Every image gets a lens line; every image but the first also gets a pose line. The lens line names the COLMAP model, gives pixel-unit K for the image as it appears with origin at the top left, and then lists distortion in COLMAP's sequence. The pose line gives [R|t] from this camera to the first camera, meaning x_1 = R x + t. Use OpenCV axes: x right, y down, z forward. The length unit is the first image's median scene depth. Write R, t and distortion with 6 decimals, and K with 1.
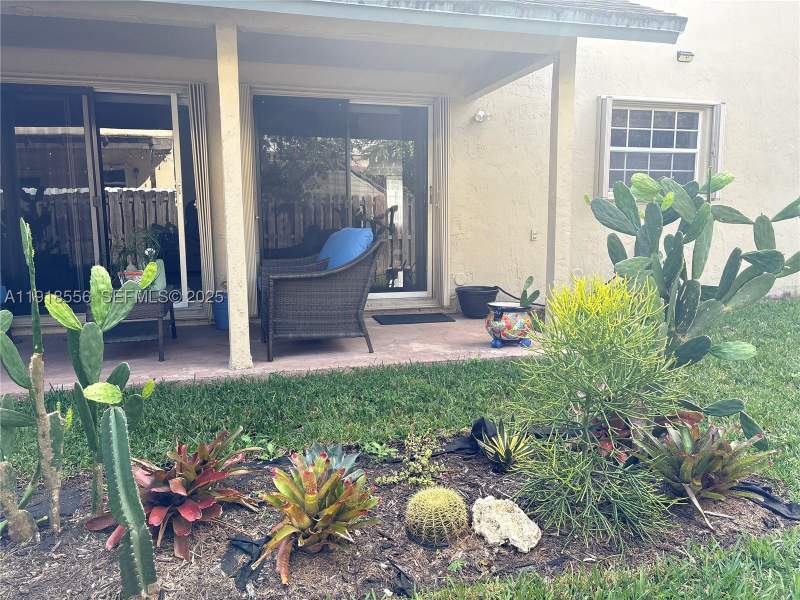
lens RADIAL K [[597.9, 0, 405.2], [0, 597.9, 300.2], [0, 0, 1]] dist [0.041640, -0.034628]
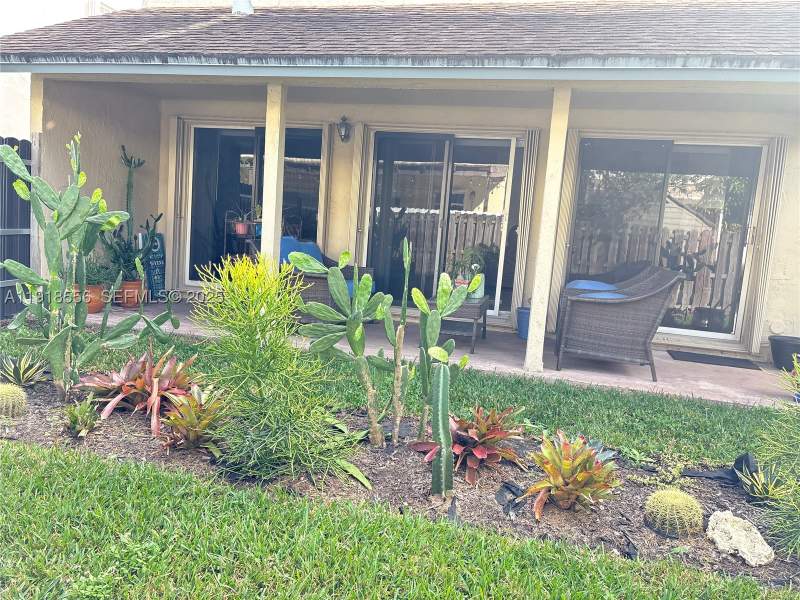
lens RADIAL K [[597.9, 0, 402.1], [0, 597.9, 302.1], [0, 0, 1]] dist [0.041640, -0.034628]
pose [[0.864183, 0.129114, -0.486330, 0.075424], [-0.146679, 0.989182, 0.001974, 0.017381], [0.481324, 0.069628, 0.873773, -0.206002]]
